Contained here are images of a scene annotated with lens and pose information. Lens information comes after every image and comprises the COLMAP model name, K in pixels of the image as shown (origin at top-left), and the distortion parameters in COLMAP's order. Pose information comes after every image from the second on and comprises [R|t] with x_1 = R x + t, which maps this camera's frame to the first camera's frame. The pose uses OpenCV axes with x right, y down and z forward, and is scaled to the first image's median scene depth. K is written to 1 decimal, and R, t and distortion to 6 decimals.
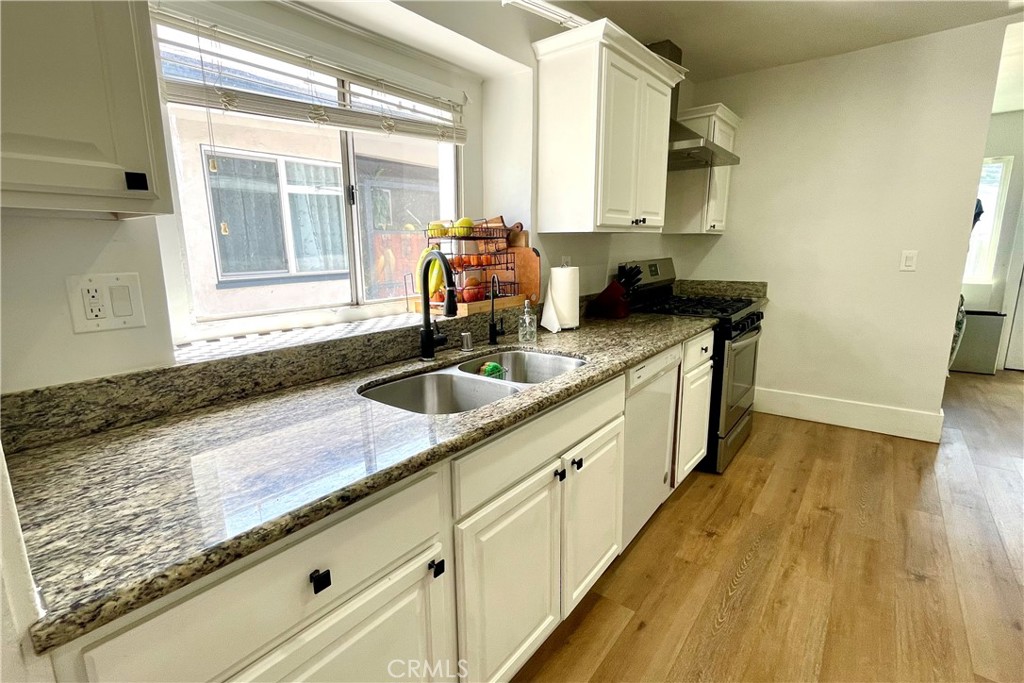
lens RADIAL K [[474.5, 0, 512.0], [0, 474.5, 341.5], [0, 0, 1]] dist [0.003712, 0.000530]
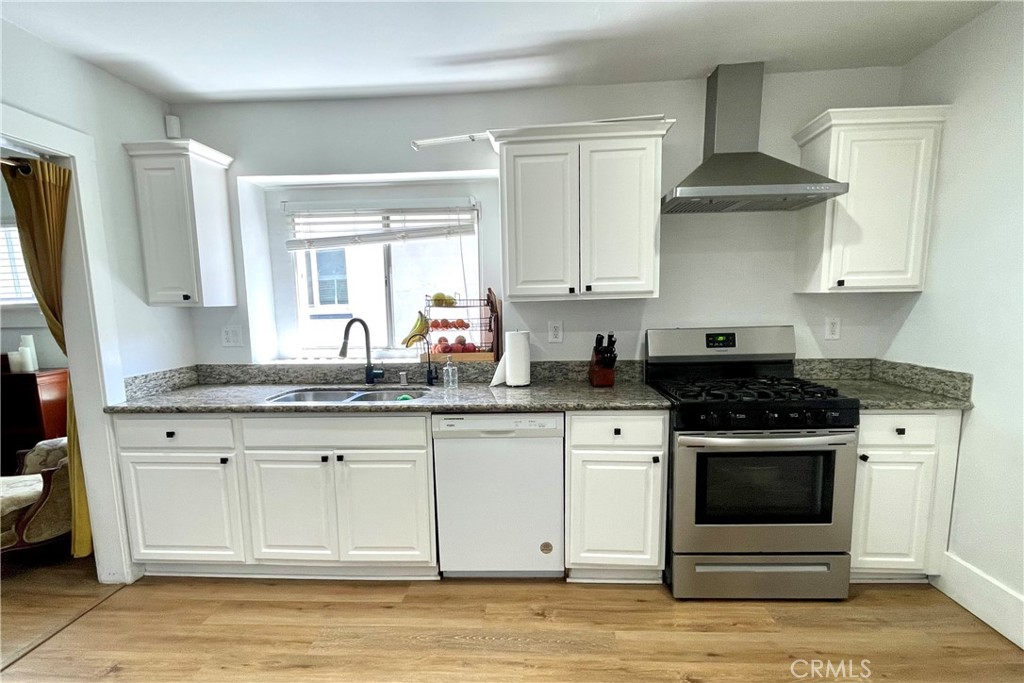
lens RADIAL K [[513.0, 0, 511.7], [0, 513.0, 376.2], [0, 0, 1]] dist [-0.001612, 0.000296]
pose [[0.565094, 0.118658, -0.816449, 1.398211], [-0.149683, 0.987925, 0.039978, -0.122542], [0.811335, 0.099618, 0.576032, 0.363235]]
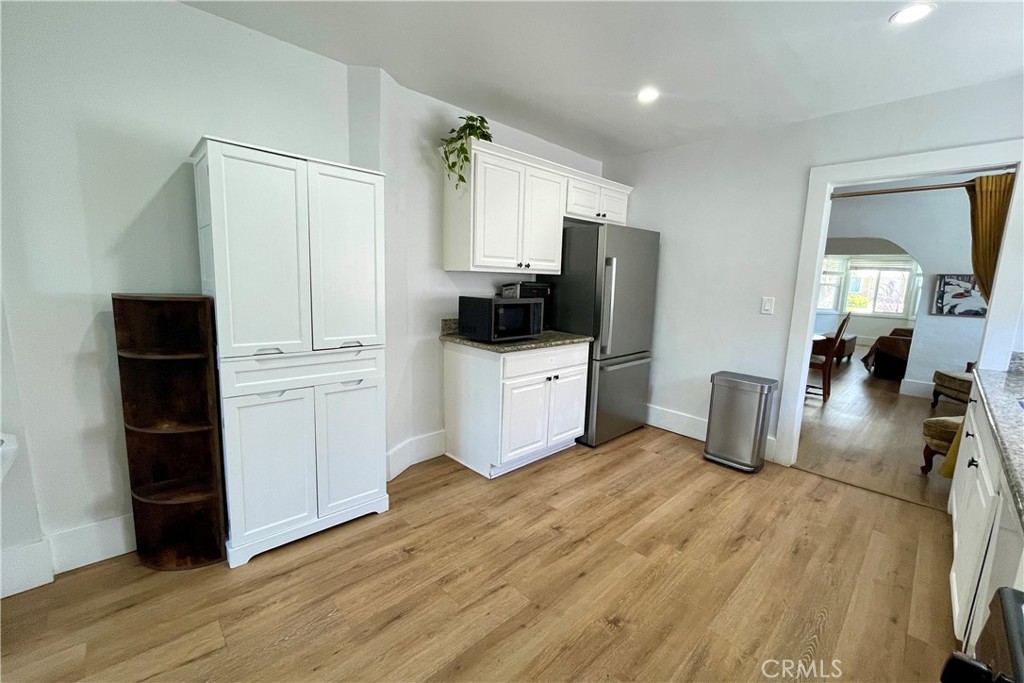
lens RADIAL K [[416.7, 0, 512.0], [0, 416.7, 341.5], [0, 0, 1]] dist [-0.001365, -0.000172]
pose [[-0.989334, -0.041476, 0.139632, 0.998215], [0.009113, 0.939102, 0.343517, -0.380774], [-0.145376, 0.341126, -0.928708, 1.693471]]
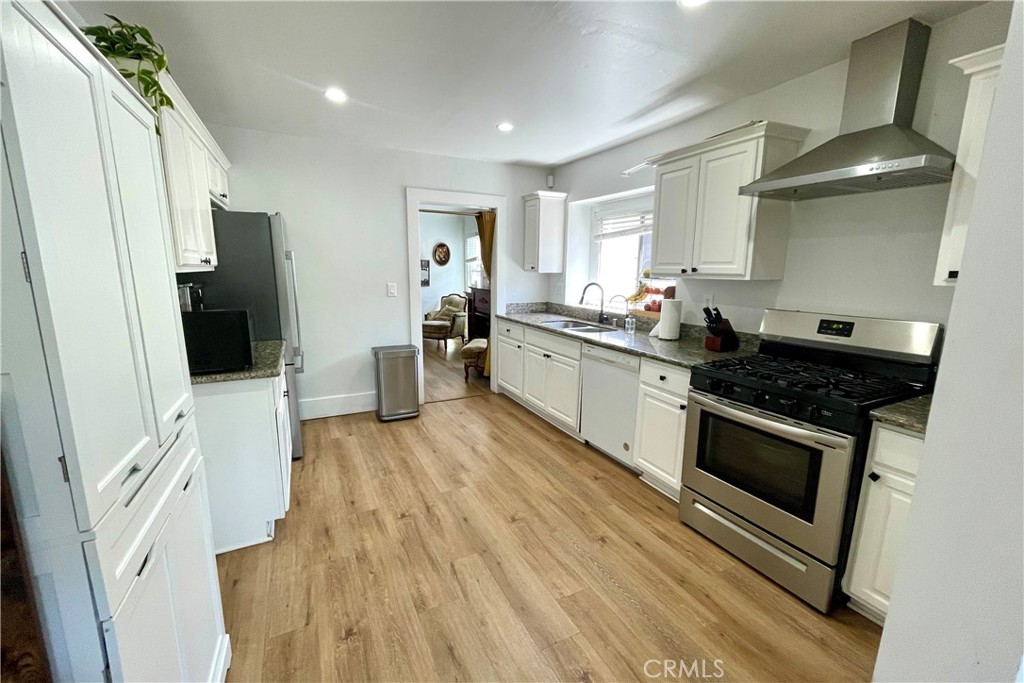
lens RADIAL K [[416.7, 0, 512.0], [0, 416.7, 341.5], [0, 0, 1]] dist [-0.001365, -0.000172]
pose [[-0.427580, 0.167303, -0.888361, 1.946961], [-0.183833, 0.946097, 0.266658, -0.367095], [0.885088, 0.277328, -0.373777, 1.354187]]
